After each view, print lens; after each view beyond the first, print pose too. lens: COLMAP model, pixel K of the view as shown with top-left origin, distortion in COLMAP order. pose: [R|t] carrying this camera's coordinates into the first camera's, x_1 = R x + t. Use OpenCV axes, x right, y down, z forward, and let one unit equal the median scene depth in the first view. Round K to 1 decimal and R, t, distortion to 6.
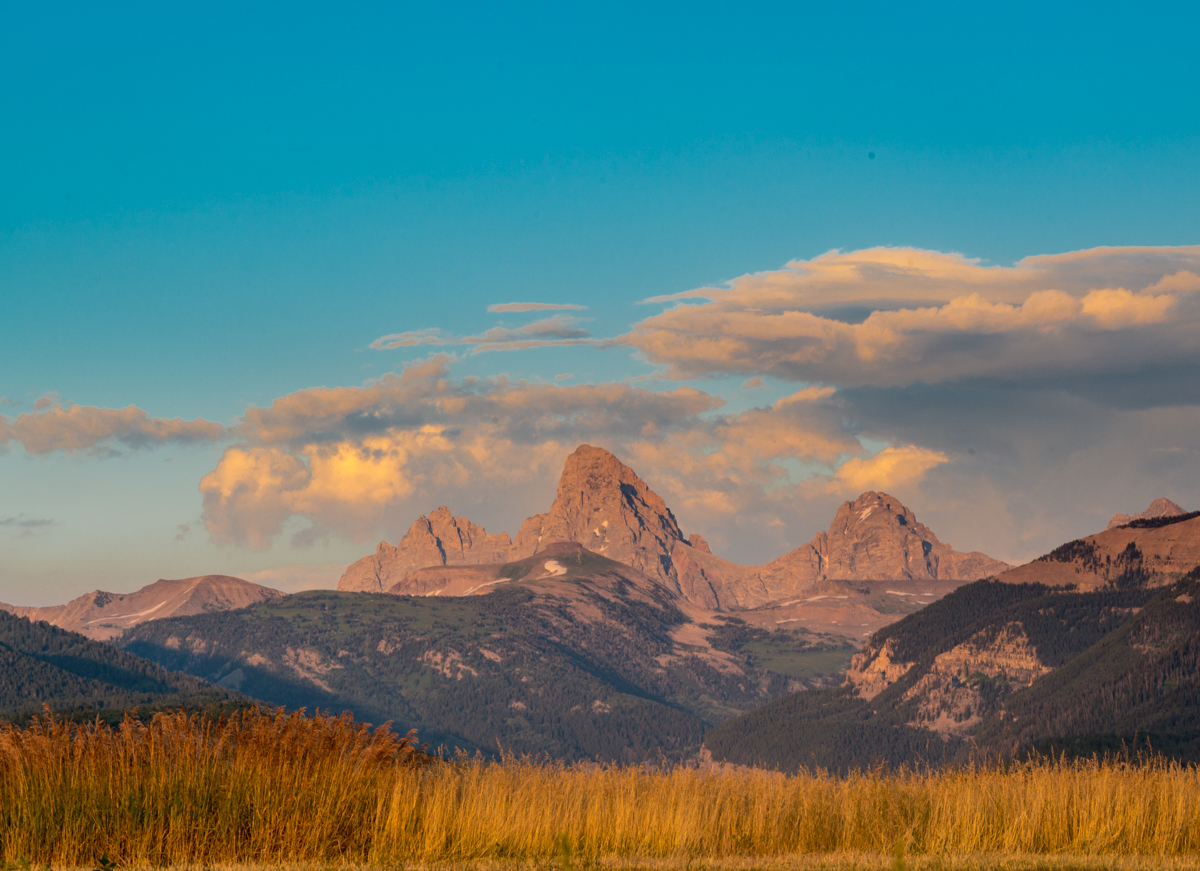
lens RADIAL K [[4484.0, 0, 611.9], [0, 4484.0, 441.6], [0, 0, 1]] dist [0.338193, 0.000000]
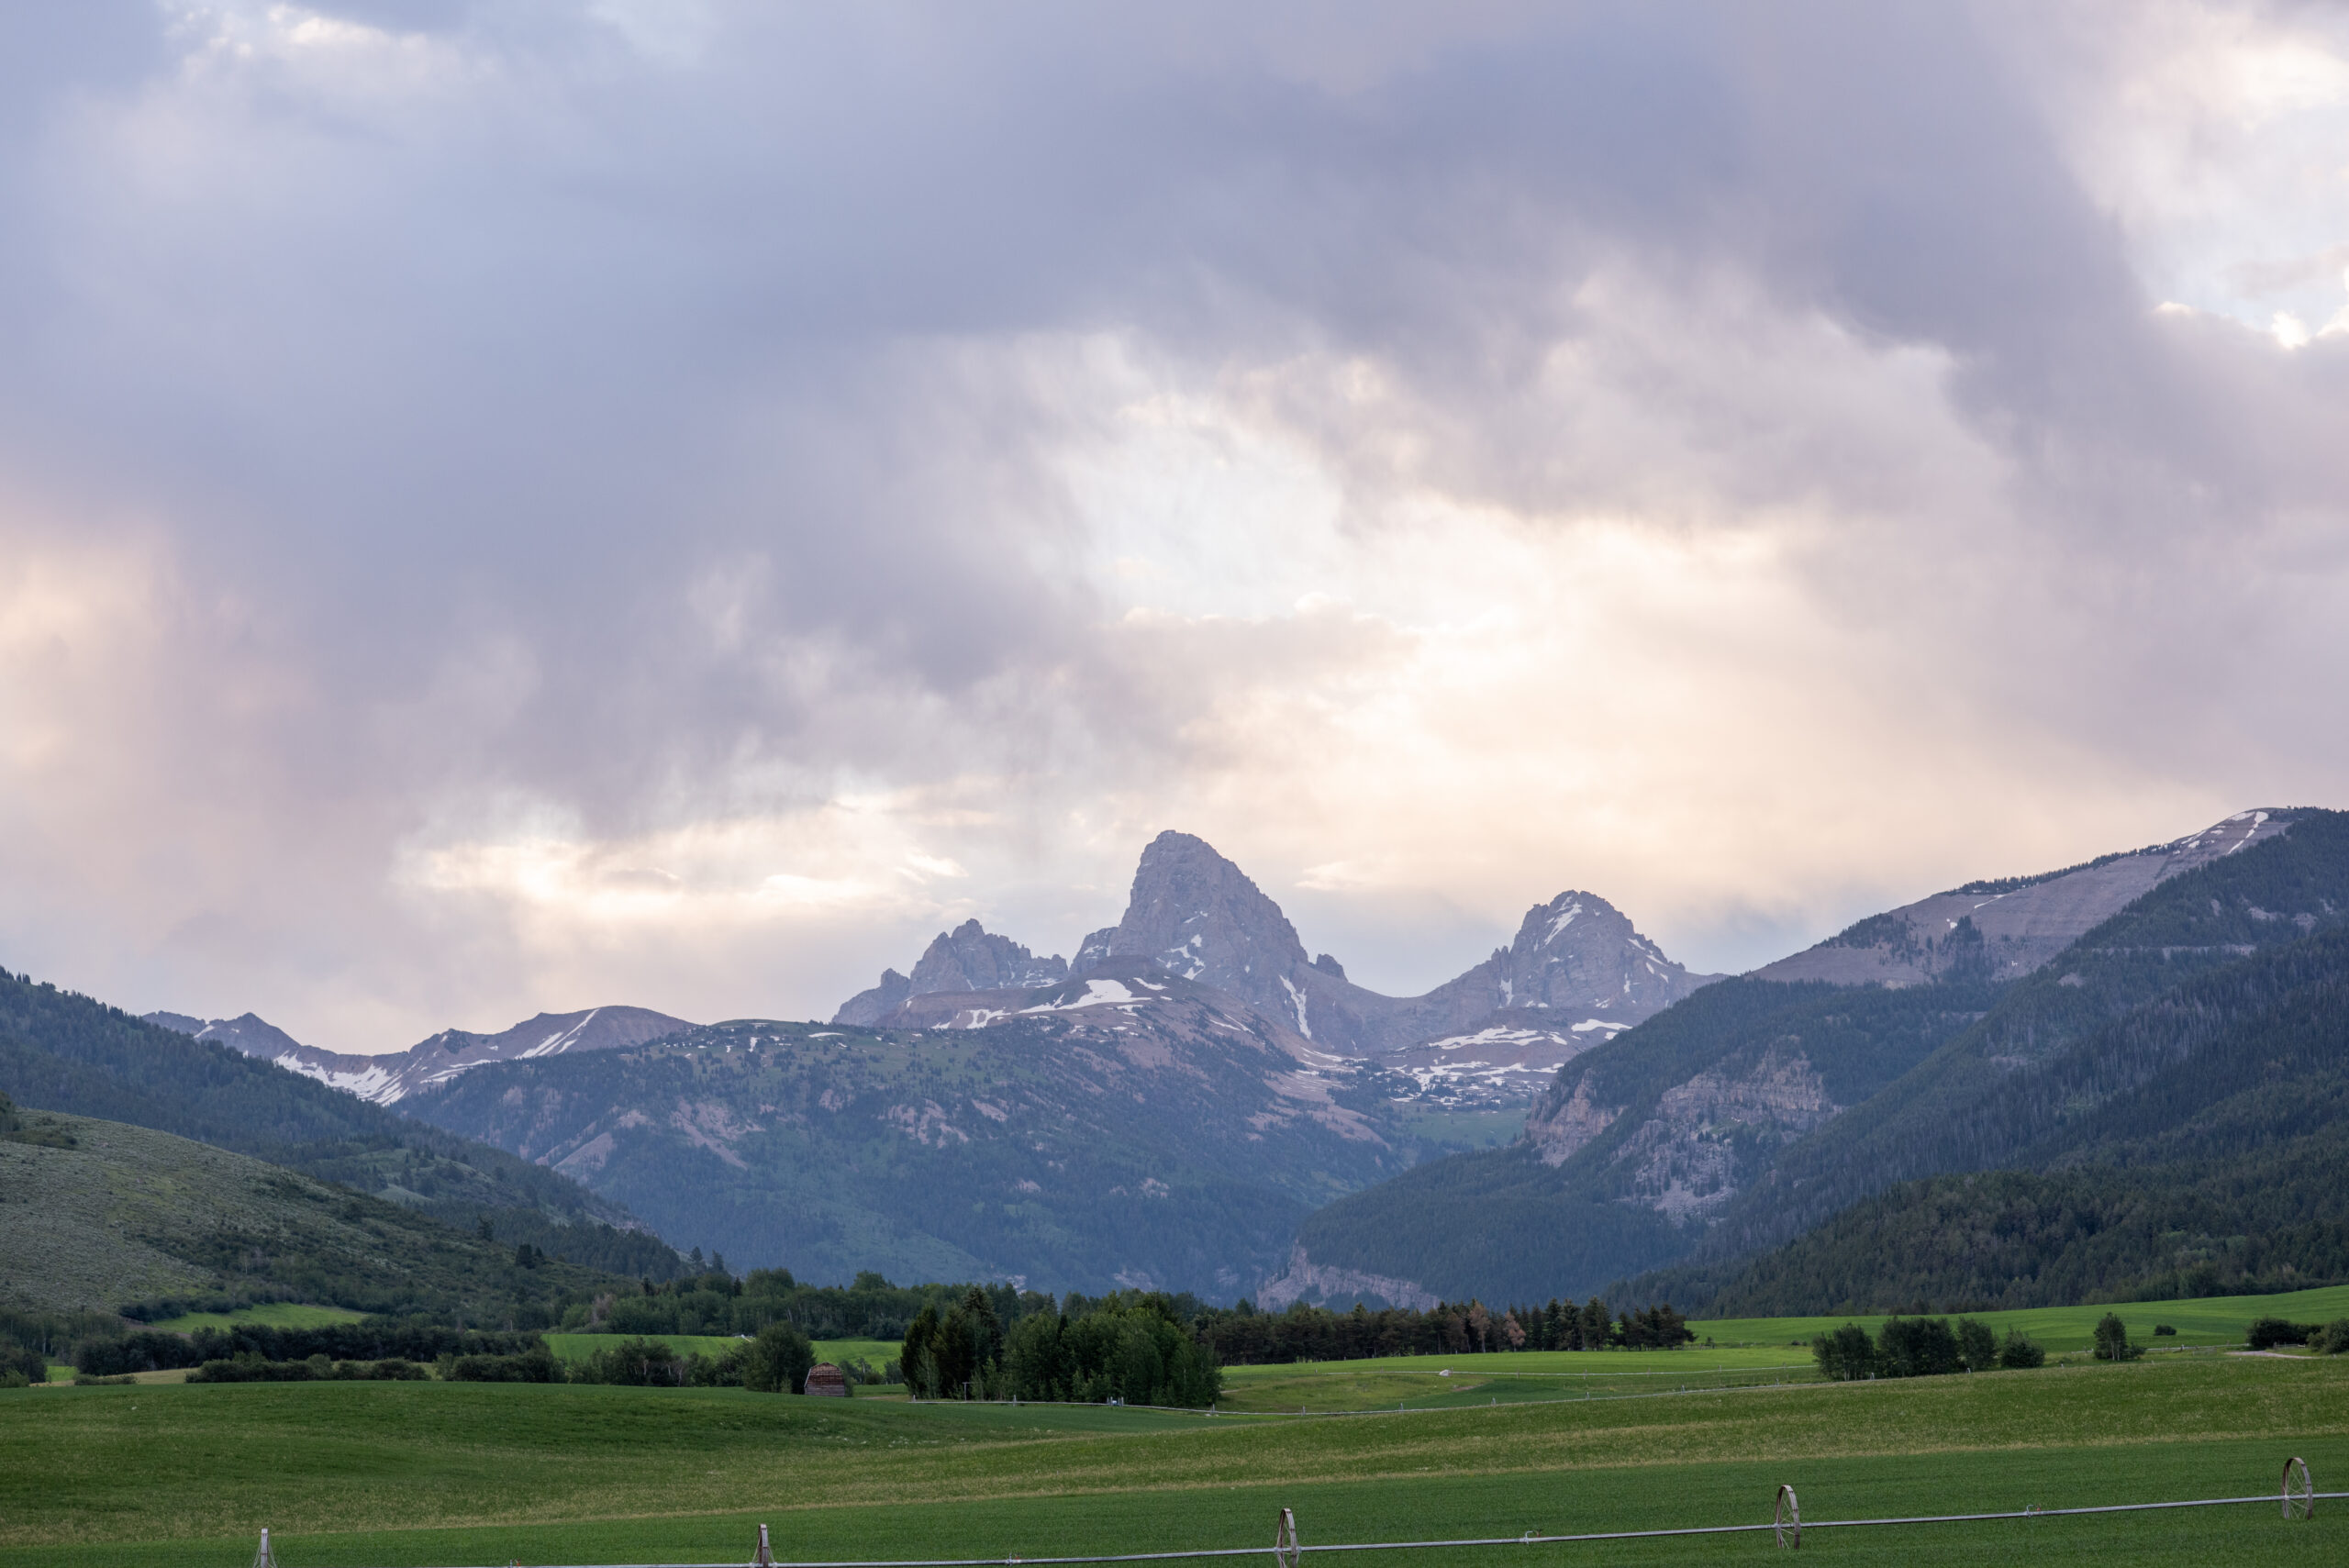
lens RADIAL K [[5573.8, 0, 1165.5], [0, 5573.8, 781.5], [0, 0, 1]] dist [-0.113378, 0.000000]
pose [[0.999814, -0.009460, -0.016819, 0.013367], [0.009145, 0.999783, -0.018711, 0.014957], [0.016993, 0.018553, 0.999683, 0.183255]]
